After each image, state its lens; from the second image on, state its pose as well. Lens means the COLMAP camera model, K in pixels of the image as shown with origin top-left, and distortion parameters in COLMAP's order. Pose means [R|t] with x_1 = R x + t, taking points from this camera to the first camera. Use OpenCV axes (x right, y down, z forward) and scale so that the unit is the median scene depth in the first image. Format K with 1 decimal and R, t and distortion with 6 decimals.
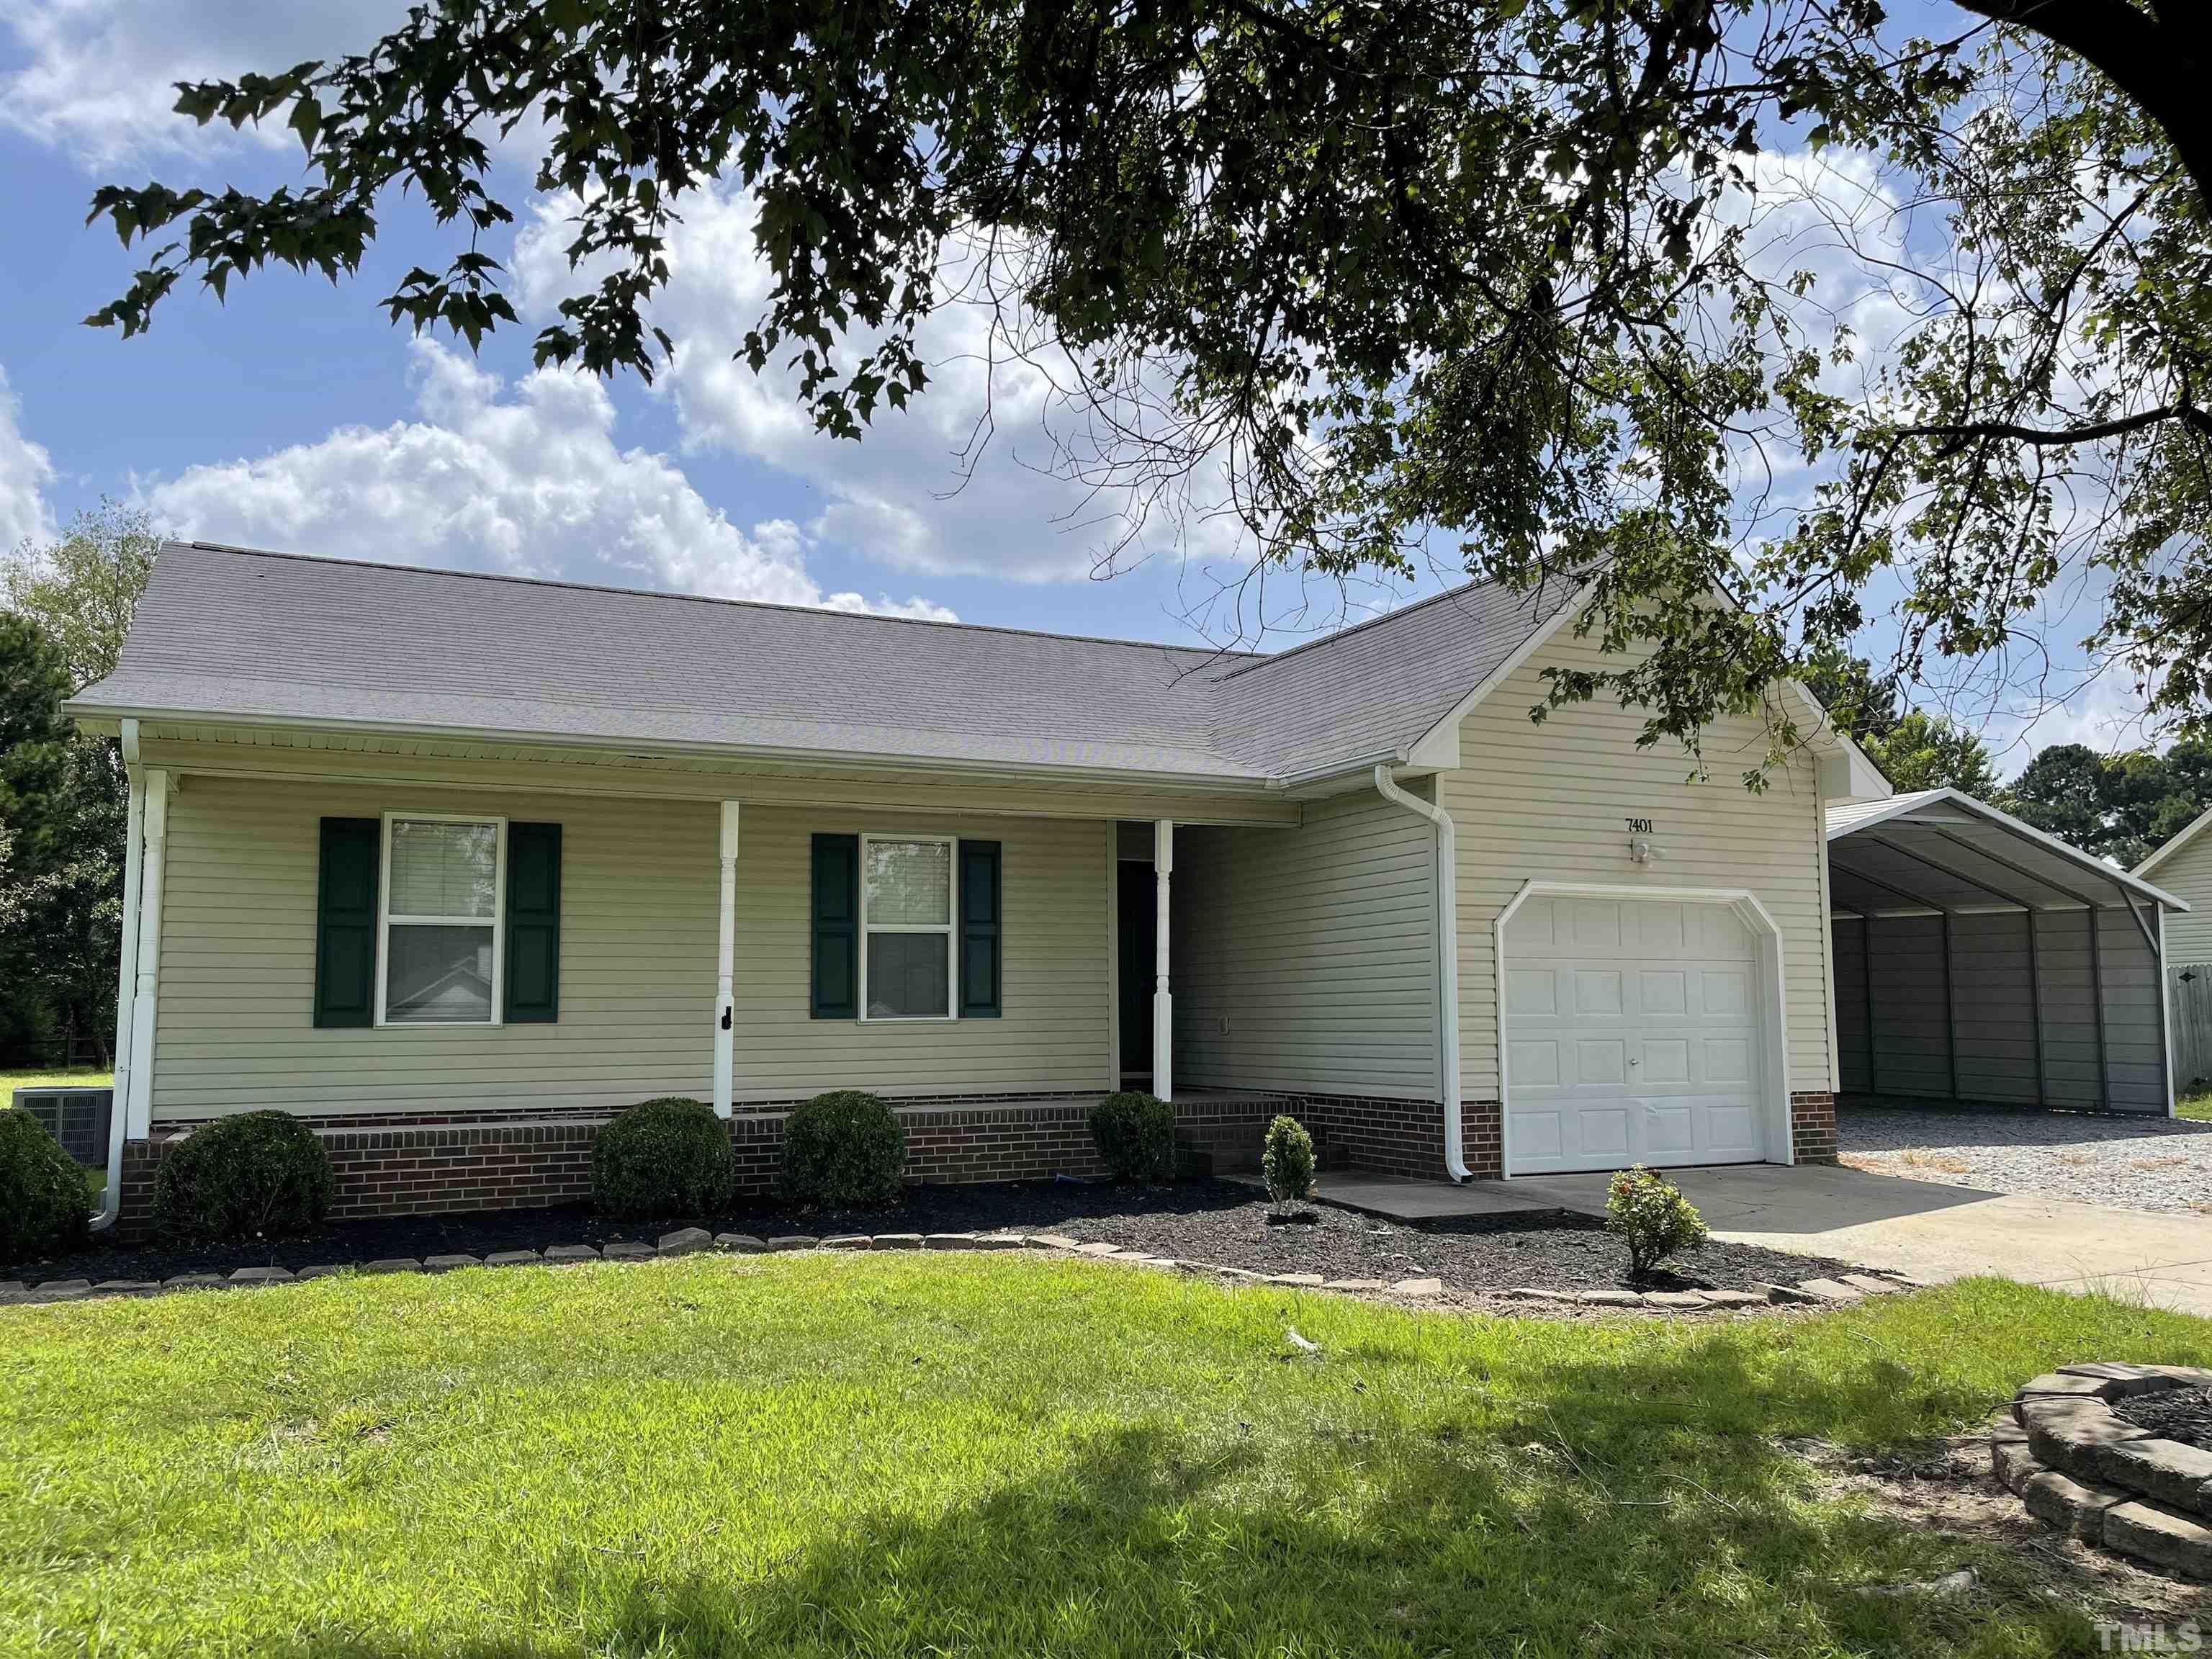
lens RADIAL K [[1717.0, 0, 1106.0], [0, 1717.0, 829.5], [0, 0, 1]] dist [0.033003, 0.000710]
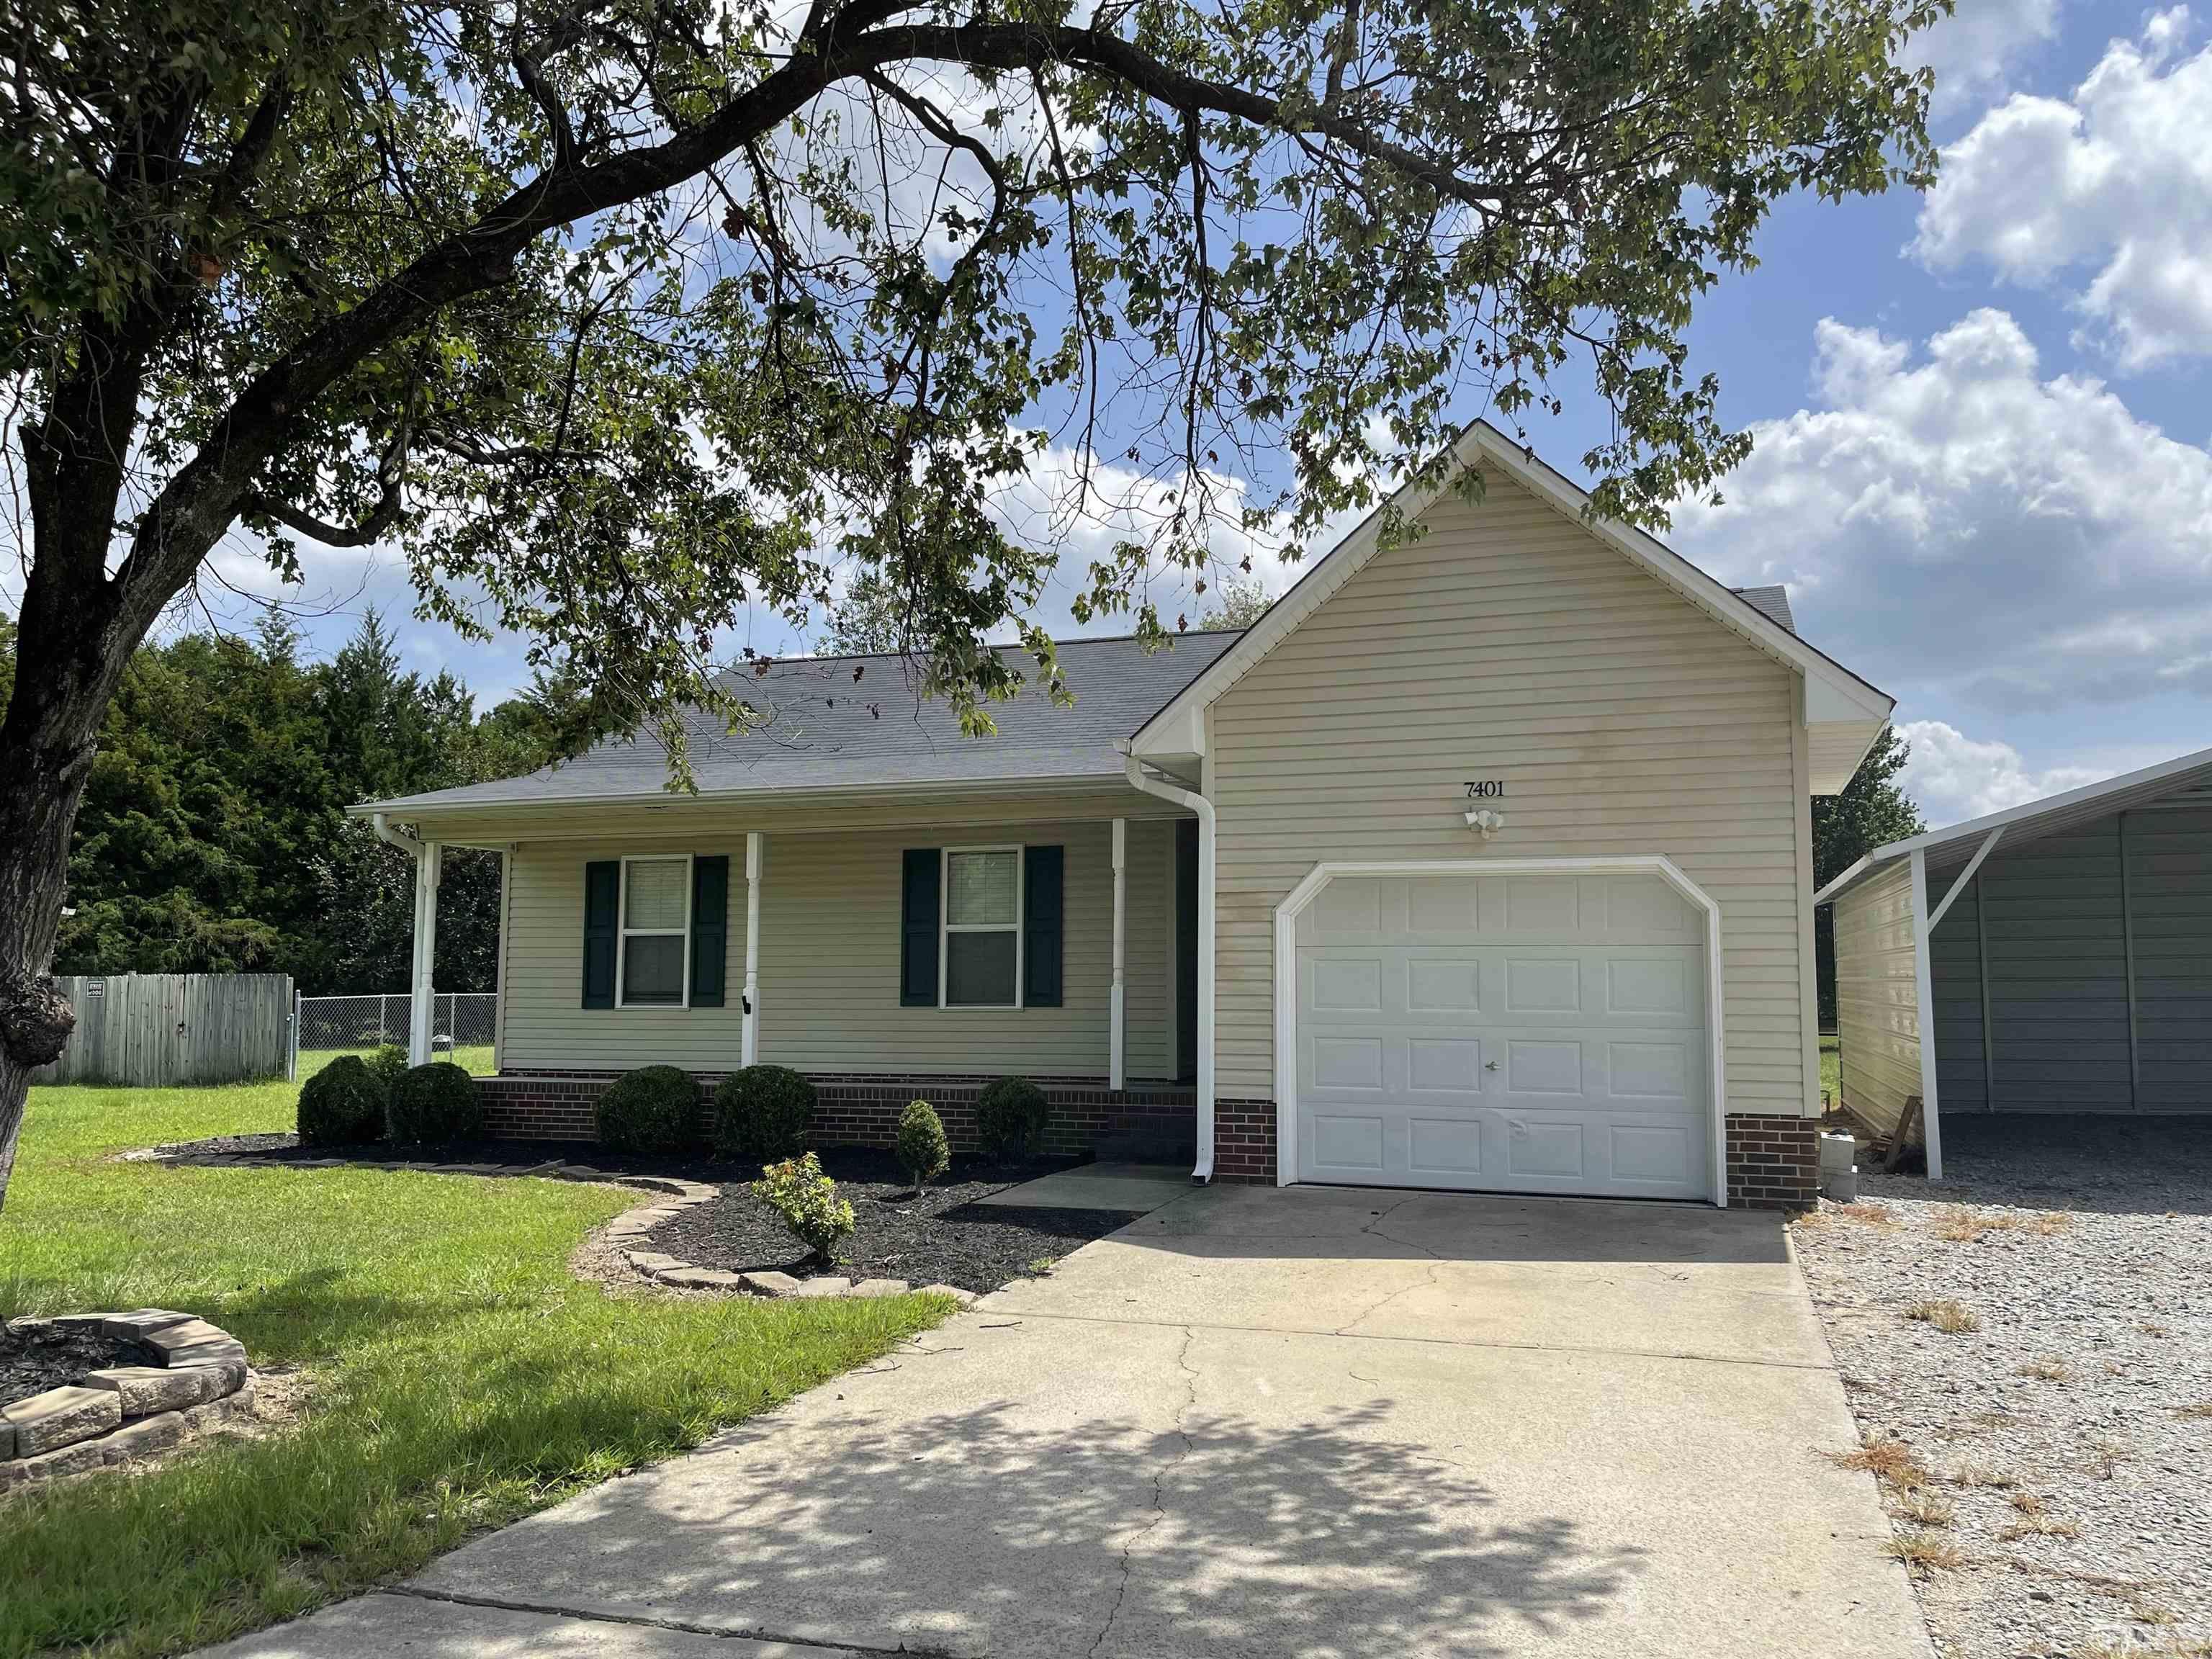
lens RADIAL K [[1692.8, 0, 1106.0], [0, 1692.8, 829.5], [0, 0, 1]] dist [0.062028, -0.128423]
pose [[0.710045, -0.063347, -0.701301, 0.752962], [0.067900, 0.997464, -0.021352, 0.022424], [0.700875, -0.032457, 0.712546, 0.263719]]
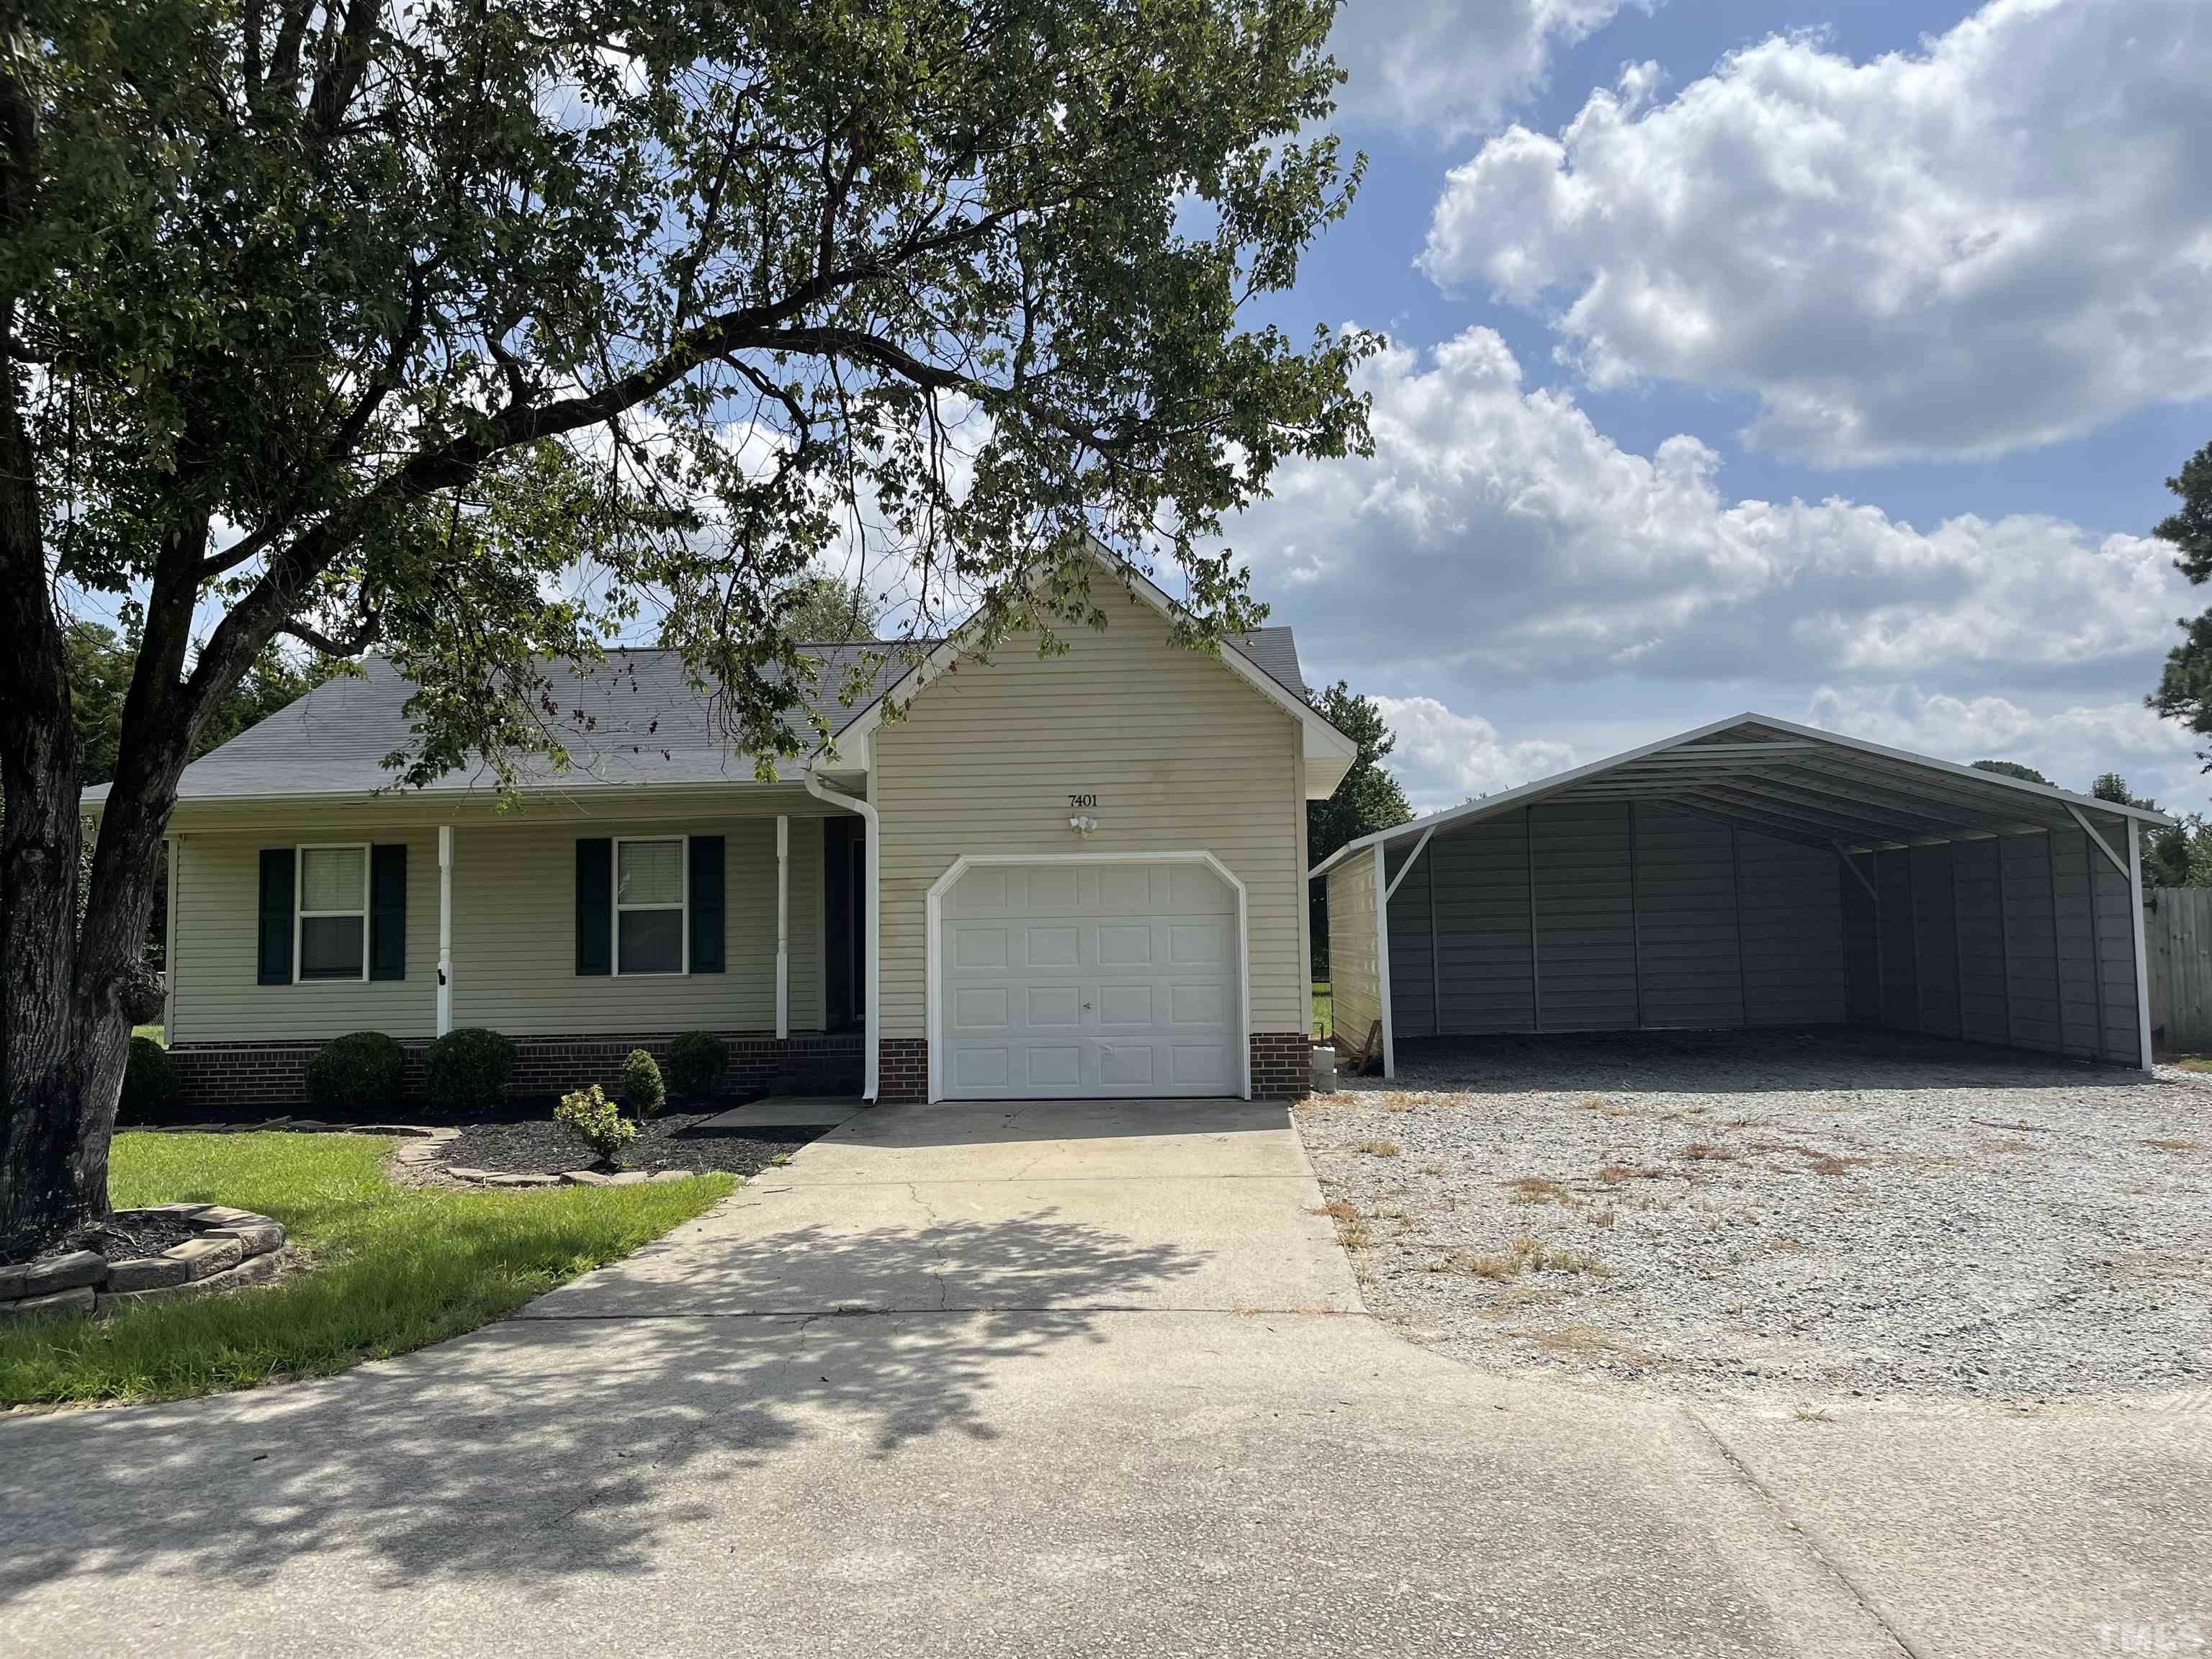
lens RADIAL K [[1747.4, 0, 1102.9], [0, 1747.4, 767.3], [0, 0, 1]] dist [0.076266, -0.184372]
pose [[0.870328, -0.065642, -0.488078, 0.878783], [0.066848, 0.997651, -0.014974, -0.006307], [0.487914, -0.019595, 0.872672, -0.013682]]
